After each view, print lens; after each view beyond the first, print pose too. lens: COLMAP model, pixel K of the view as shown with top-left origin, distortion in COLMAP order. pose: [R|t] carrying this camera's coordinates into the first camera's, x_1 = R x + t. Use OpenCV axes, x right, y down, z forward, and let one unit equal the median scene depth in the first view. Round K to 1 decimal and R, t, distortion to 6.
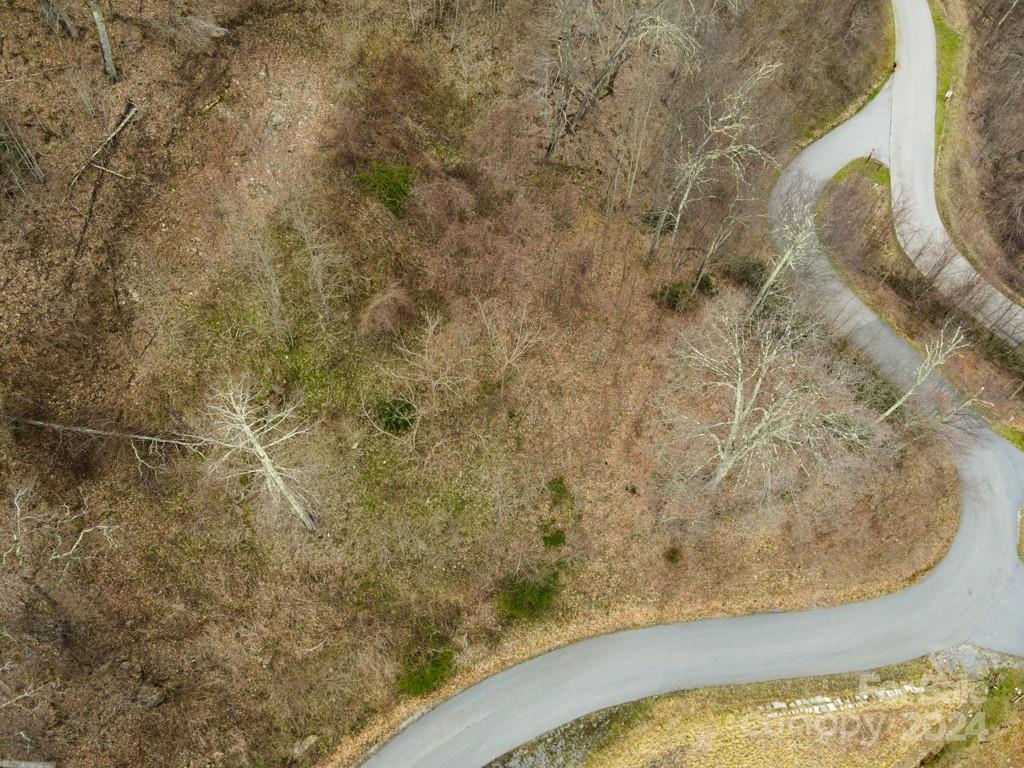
lens RADIAL K [[736.1, 0, 512.0], [0, 736.1, 384.0], [0, 0, 1]] dist [0.014582, 0.000135]
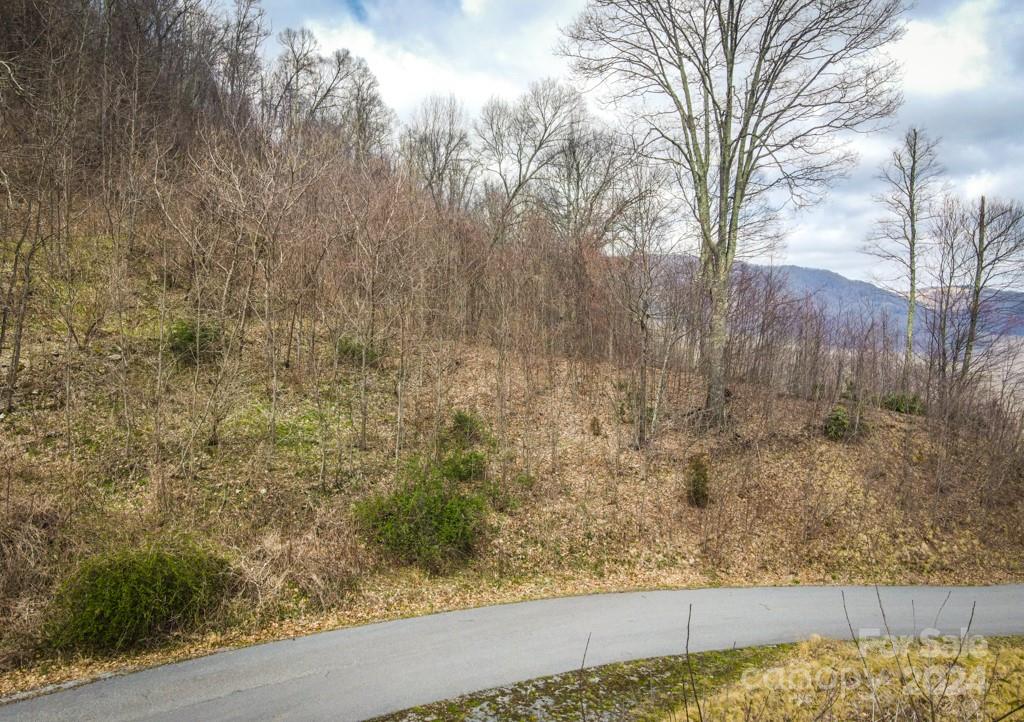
lens RADIAL K [[751.8, 0, 495.6], [0, 751.8, 361.5], [0, 0, 1]] dist [0.028938, 0.001252]
pose [[0.990001, -0.003126, 0.141023, 0.002194], [0.120268, 0.541107, -0.832309, 0.626458], [-0.073707, 0.840948, 0.536073, 0.661357]]
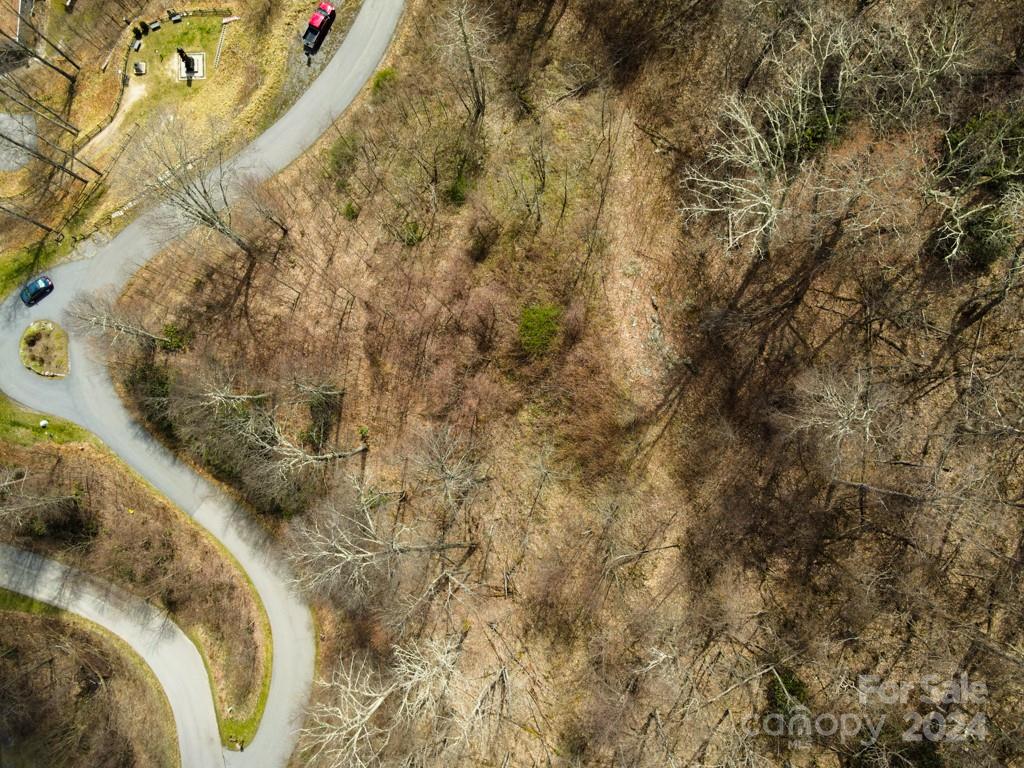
lens RADIAL K [[736.1, 0, 512.0], [0, 736.1, 384.0], [0, 0, 1]] dist [0.014582, 0.000135]
pose [[-0.905681, 0.423909, 0.006512, -0.096885], [-0.351397, -0.759178, 0.547876, -1.062212], [0.237194, 0.493913, 0.836534, 0.026044]]
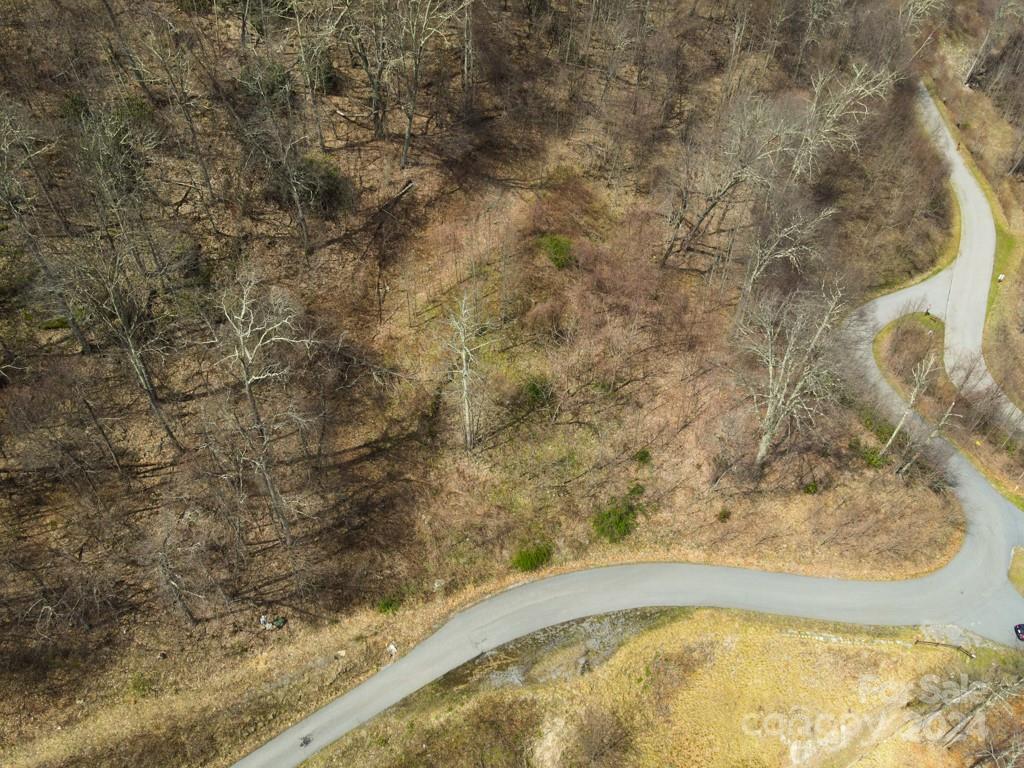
lens RADIAL K [[724.7, 0, 512.9], [0, 724.7, 406.3], [0, 0, 1]] dist [0.000526, 0.009560]
pose [[0.978051, 0.137736, -0.156347, 0.023150], [-0.170830, 0.959686, -0.223204, 0.410713], [0.119301, 0.245014, 0.962152, -0.379776]]
